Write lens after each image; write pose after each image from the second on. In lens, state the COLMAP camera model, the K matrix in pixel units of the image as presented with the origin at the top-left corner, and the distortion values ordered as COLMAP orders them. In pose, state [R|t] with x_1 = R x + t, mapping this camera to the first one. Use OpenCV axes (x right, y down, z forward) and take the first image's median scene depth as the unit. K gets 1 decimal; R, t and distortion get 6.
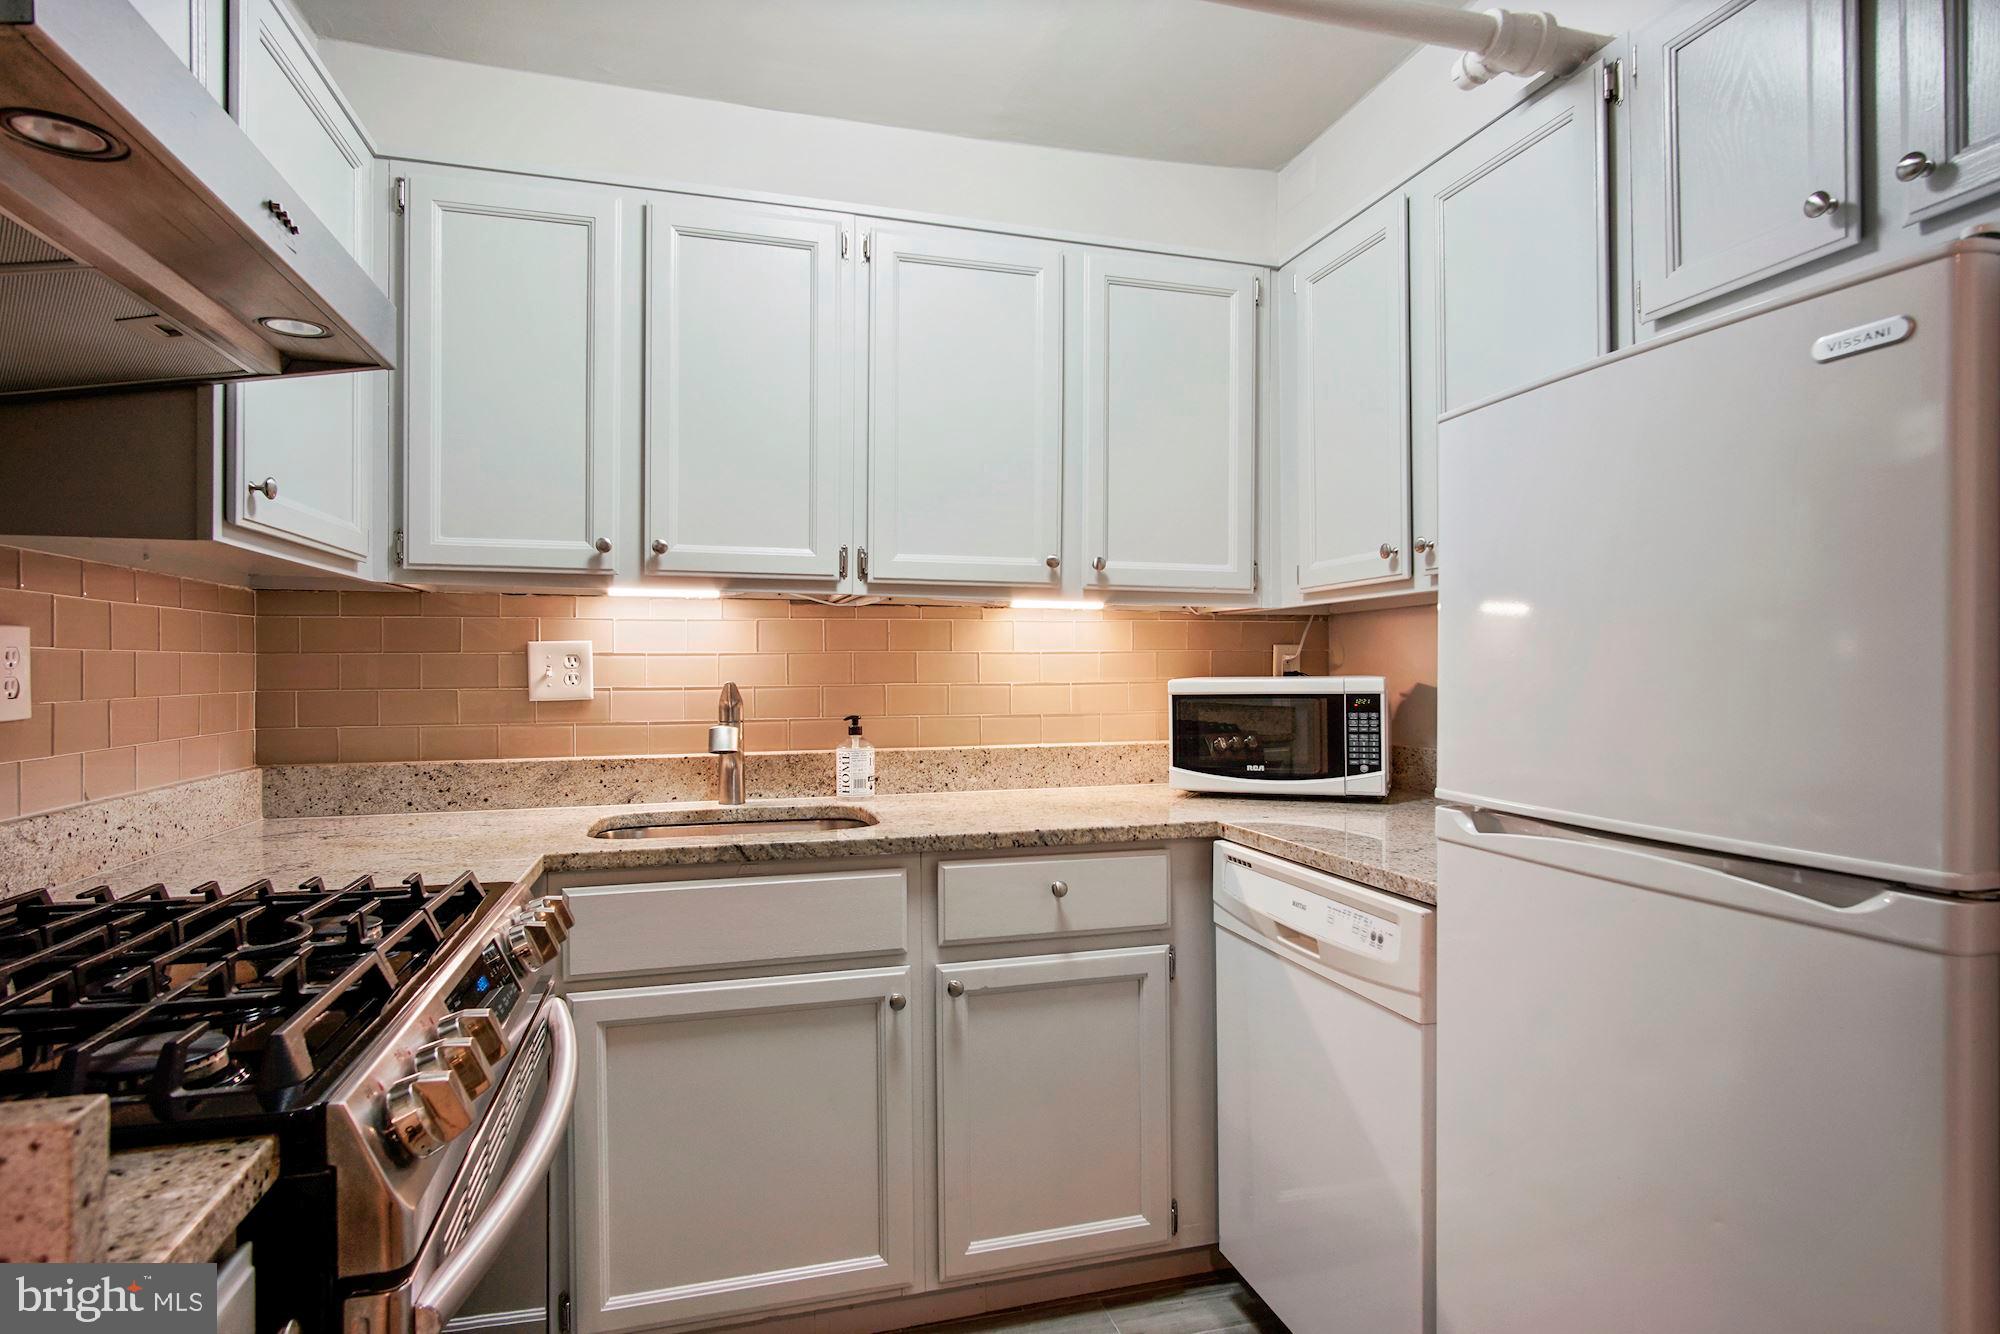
lens RADIAL K [[1103.0, 0, 991.3], [0, 1103.0, 665.6], [0, 0, 1]] dist [-0.003023, 0.008455]
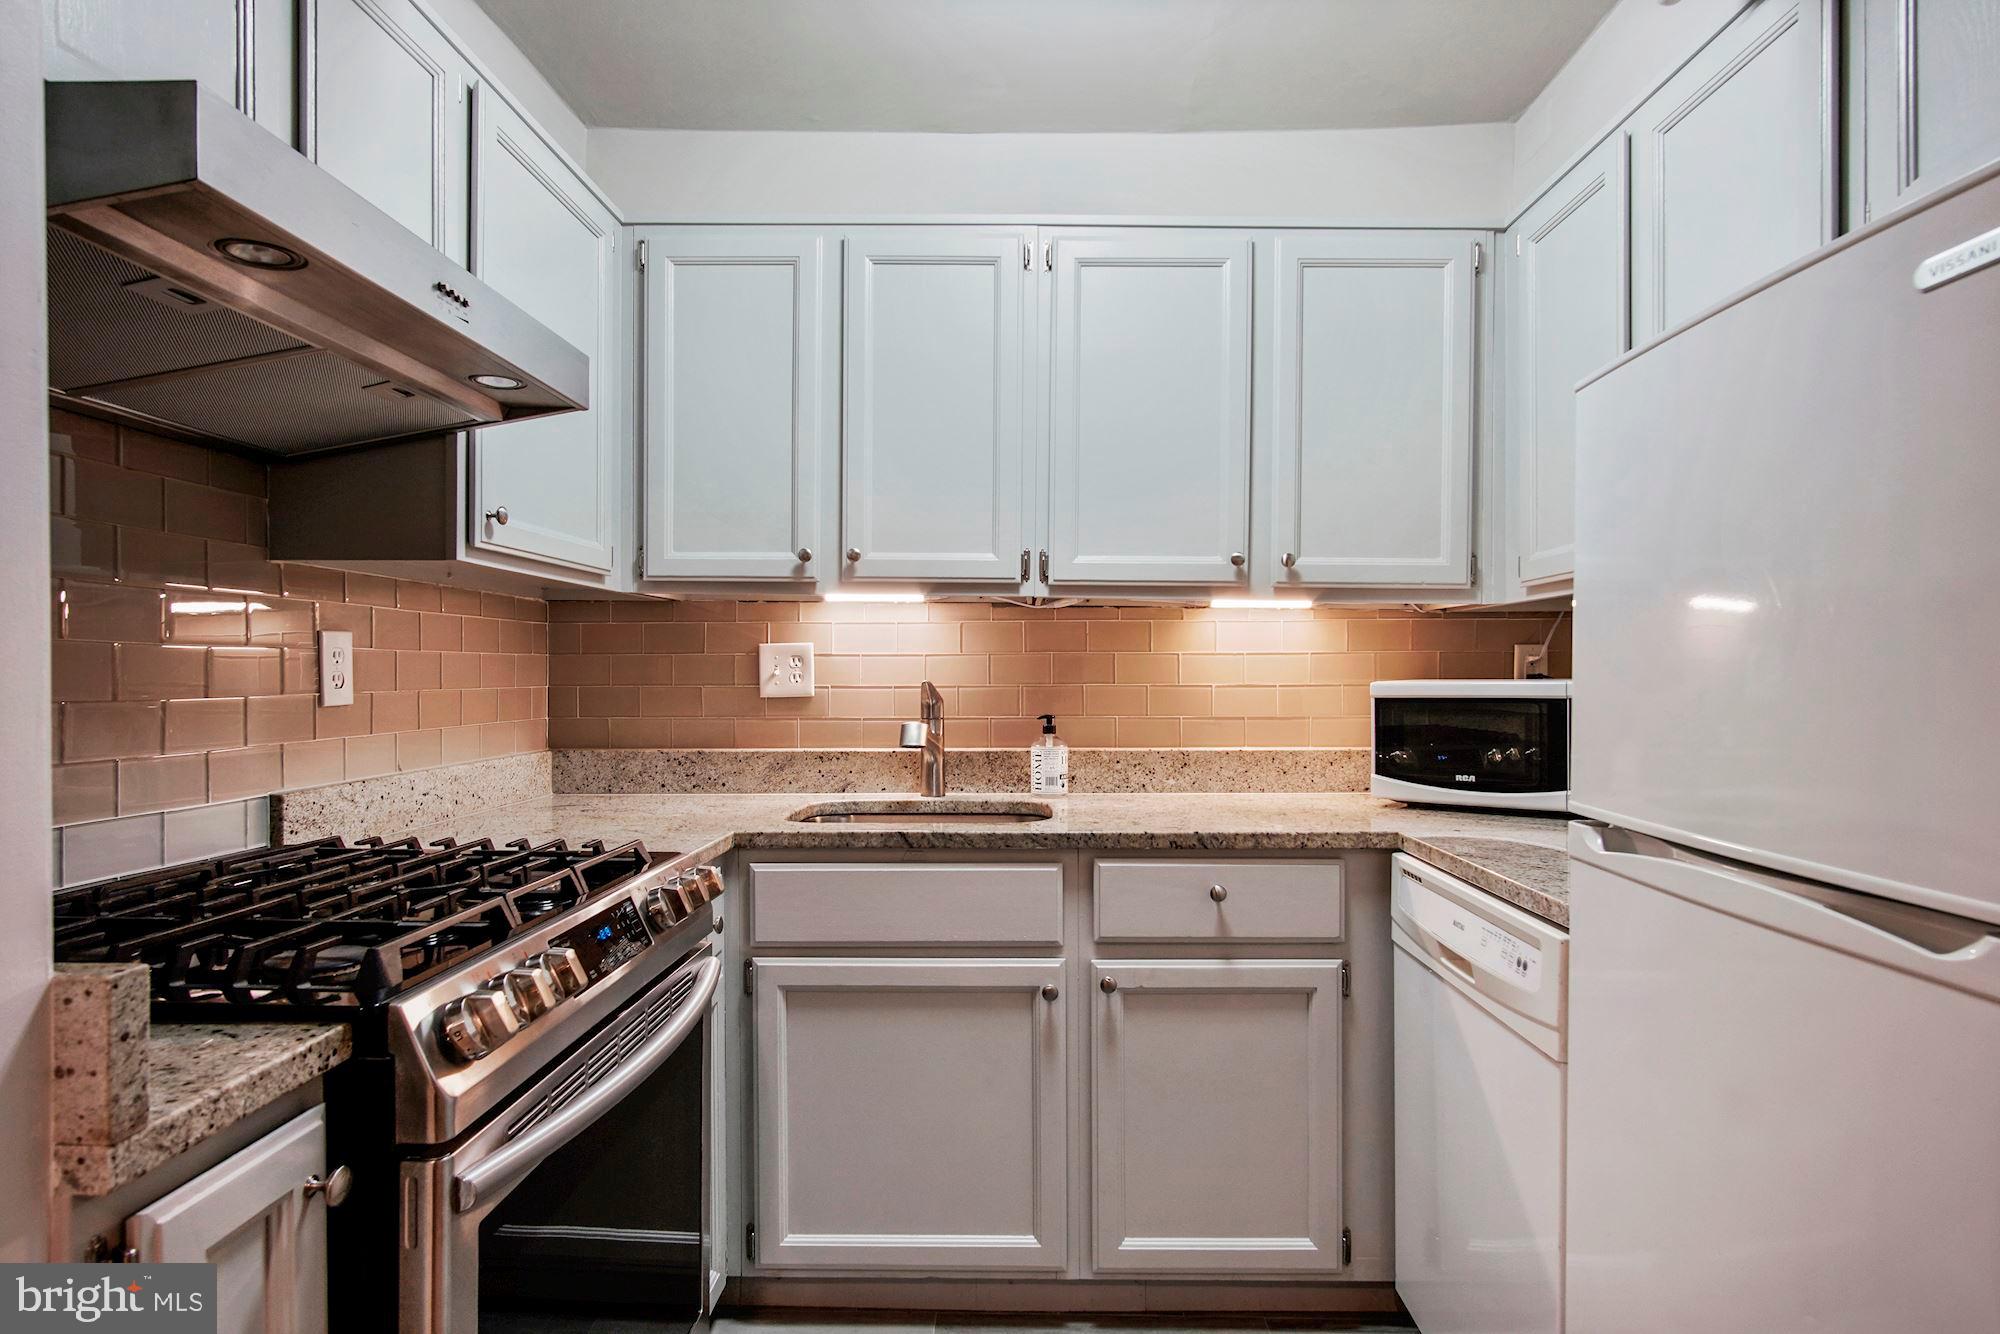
lens RADIAL K [[1115.9, 0, 1002.4], [0, 1115.9, 679.0], [0, 0, 1]] dist [0.001169, 0.000967]
pose [[0.955440, 0.005505, -0.295133, 0.162634], [-0.003293, 0.999963, 0.007992, 0.004472], [0.295165, -0.006663, 0.955423, -0.003574]]
